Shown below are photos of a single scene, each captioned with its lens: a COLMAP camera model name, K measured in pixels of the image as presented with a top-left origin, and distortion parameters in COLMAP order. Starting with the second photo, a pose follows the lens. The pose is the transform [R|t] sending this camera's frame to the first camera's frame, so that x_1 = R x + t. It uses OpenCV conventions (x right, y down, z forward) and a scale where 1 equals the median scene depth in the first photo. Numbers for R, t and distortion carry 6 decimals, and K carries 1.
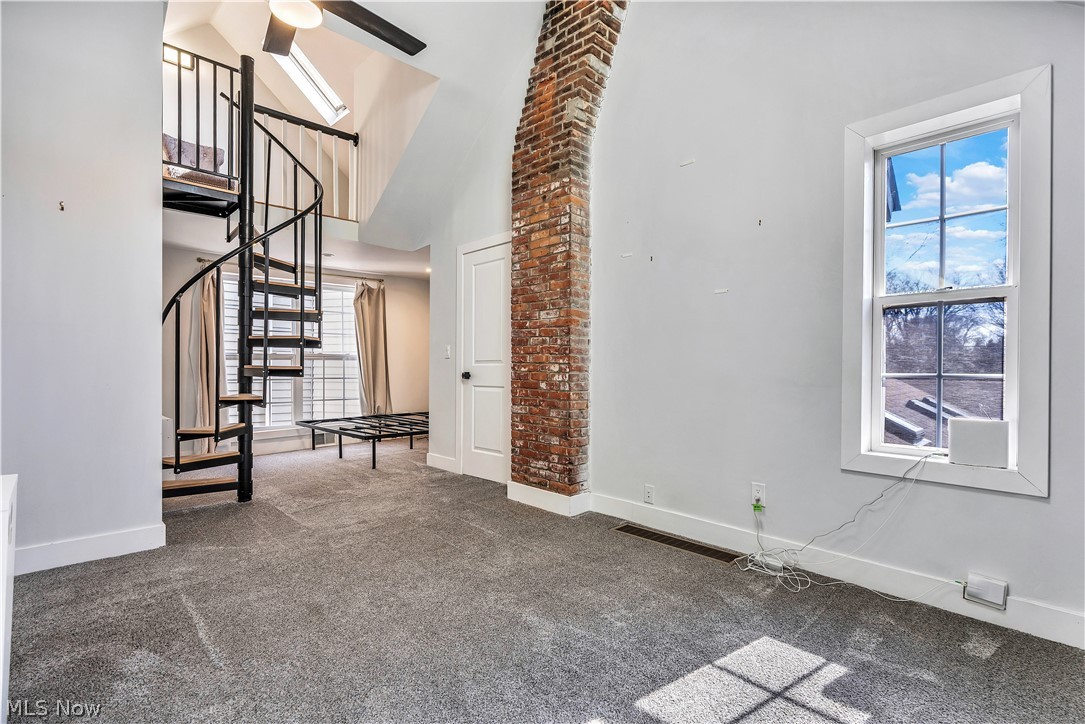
lens RADIAL K [[494.5, 0, 542.4], [0, 494.5, 366.5], [0, 0, 1]] dist [-0.006311, 0.002746]
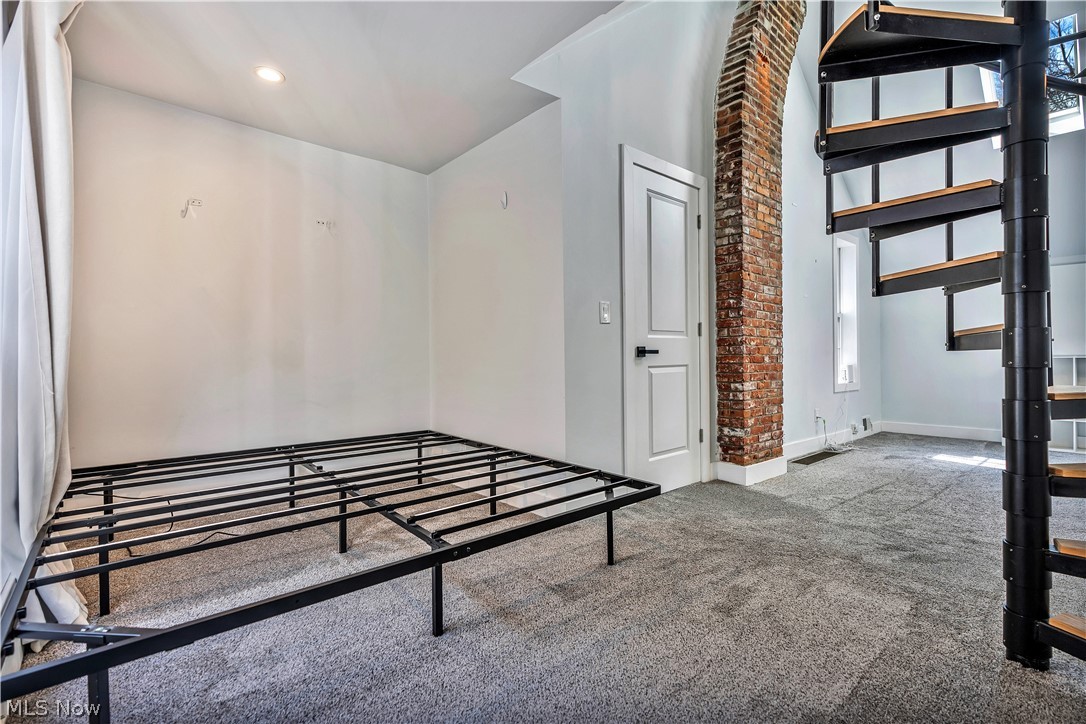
lens RADIAL K [[495.0, 0, 542.1], [0, 495.0, 360.0], [0, 0, 1]] dist [-0.006311, 0.002746]
pose [[0.074743, -0.012320, 0.997127, -1.058713], [0.001301, 0.999924, 0.012257, 0.027547], [-0.997202, 0.000381, 0.074753, 1.393991]]
